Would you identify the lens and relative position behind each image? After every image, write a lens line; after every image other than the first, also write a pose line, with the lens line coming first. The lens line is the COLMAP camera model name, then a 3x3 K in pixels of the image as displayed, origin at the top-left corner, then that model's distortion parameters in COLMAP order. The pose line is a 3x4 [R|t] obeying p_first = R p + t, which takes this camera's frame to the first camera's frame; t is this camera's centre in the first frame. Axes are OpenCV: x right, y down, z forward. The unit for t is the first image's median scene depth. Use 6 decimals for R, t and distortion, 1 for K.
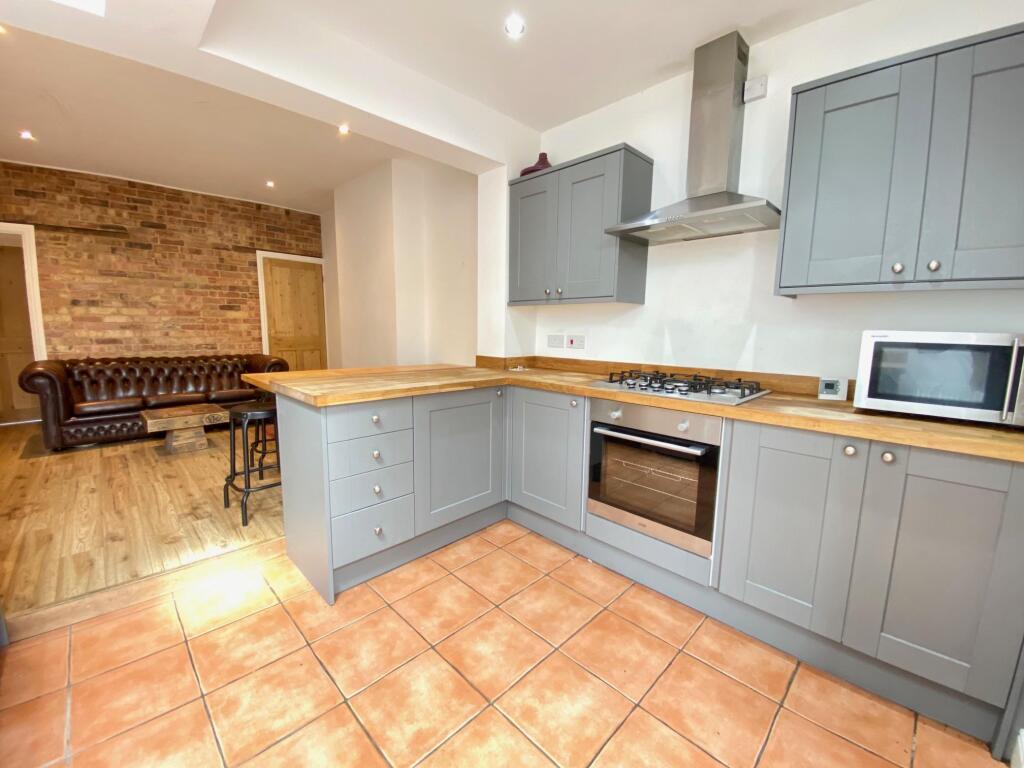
lens RADIAL K [[416.3, 0, 512.0], [0, 416.3, 384.0], [0, 0, 1]] dist [0.015396, -0.017322]
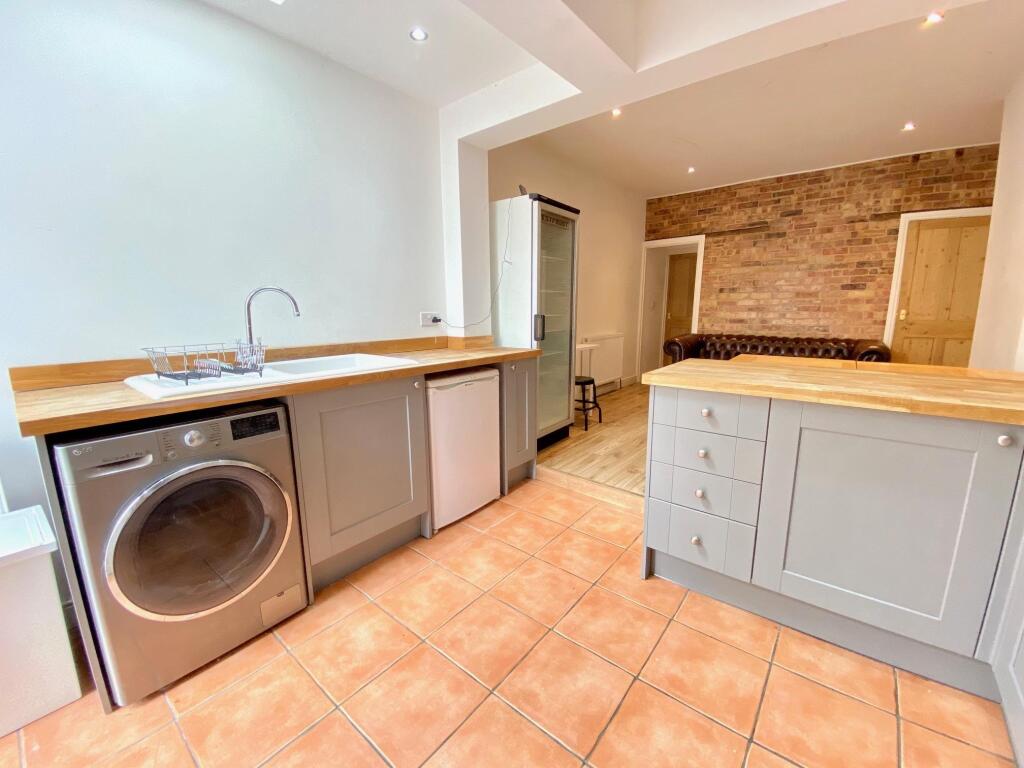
lens RADIAL K [[416.3, 0, 512.0], [0, 416.3, 384.0], [0, 0, 1]] dist [0.015396, -0.017322]
pose [[0.102580, 0.163683, -0.981165, 0.194307], [-0.126303, 0.980528, 0.150372, -0.021685], [0.986674, 0.108499, 0.121256, 0.213710]]
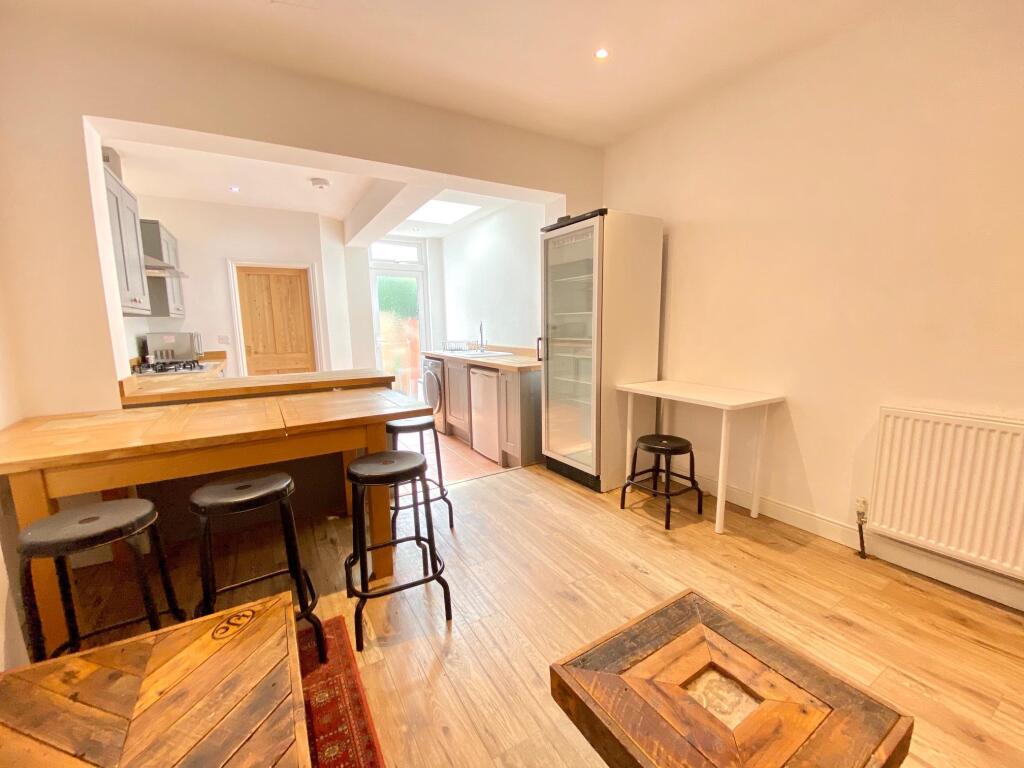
lens RADIAL K [[416.3, 0, 512.0], [0, 416.3, 384.0], [0, 0, 1]] dist [0.015396, -0.017322]
pose [[-0.969730, -0.032830, 0.241961, -0.605603], [0.038157, 0.958372, 0.282960, -0.166382], [-0.241178, 0.283628, -0.928110, 1.029878]]
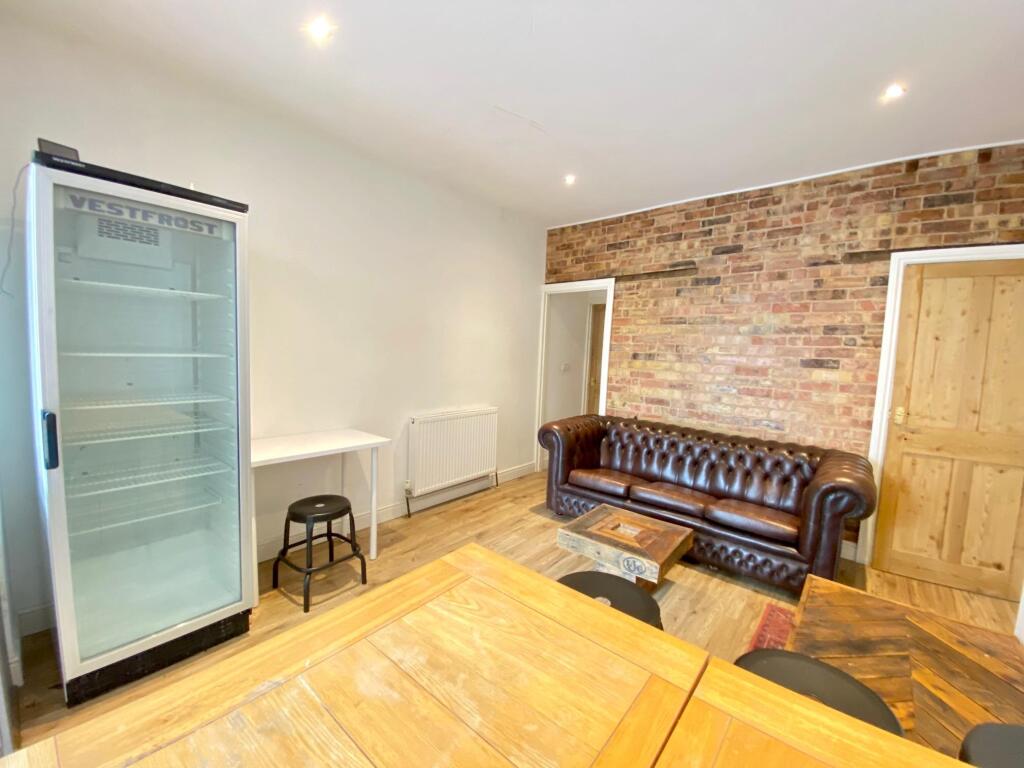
lens RADIAL K [[413.1, 0, 508.2], [0, 413.1, 387.0], [0, 0, 1]] dist [0.012330, -0.016544]
pose [[0.082091, 0.074698, -0.993822, -0.165285], [-0.175938, 0.982612, 0.059323, -0.126620], [0.980972, 0.169981, 0.093806, 0.614765]]
